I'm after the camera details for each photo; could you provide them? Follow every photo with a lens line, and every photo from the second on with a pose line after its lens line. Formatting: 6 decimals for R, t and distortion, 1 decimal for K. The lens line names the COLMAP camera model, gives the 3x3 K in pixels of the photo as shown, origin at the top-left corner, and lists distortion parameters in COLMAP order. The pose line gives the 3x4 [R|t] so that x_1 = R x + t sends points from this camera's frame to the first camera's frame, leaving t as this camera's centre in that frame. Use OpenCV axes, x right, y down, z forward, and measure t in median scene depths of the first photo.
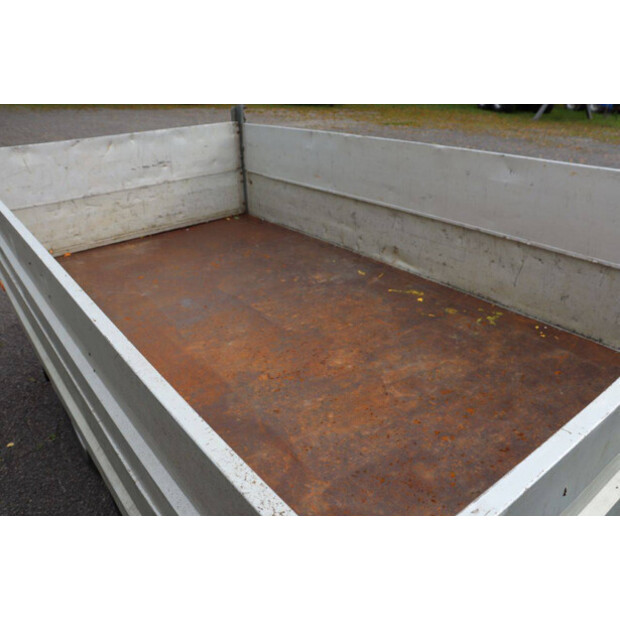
lens RADIAL K [[500.3, 0, 310.0], [0, 500.3, 310.0], [0, 0, 1]] dist [-0.190078, 0.137692]
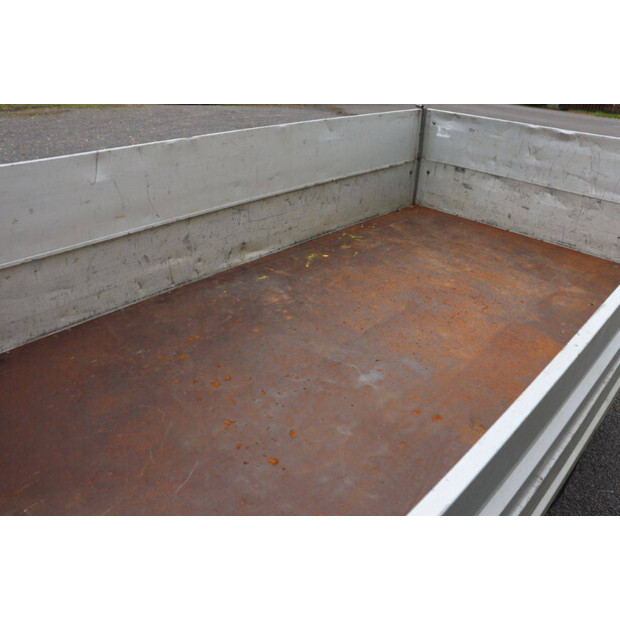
lens RADIAL K [[500.3, 0, 310.0], [0, 500.3, 310.0], [0, 0, 1]] dist [-0.190078, 0.137692]
pose [[-0.140659, -0.456571, 0.878498, -0.763580], [0.416362, 0.777762, 0.470882, -0.435536], [-0.898253, 0.432007, 0.080699, 0.894048]]
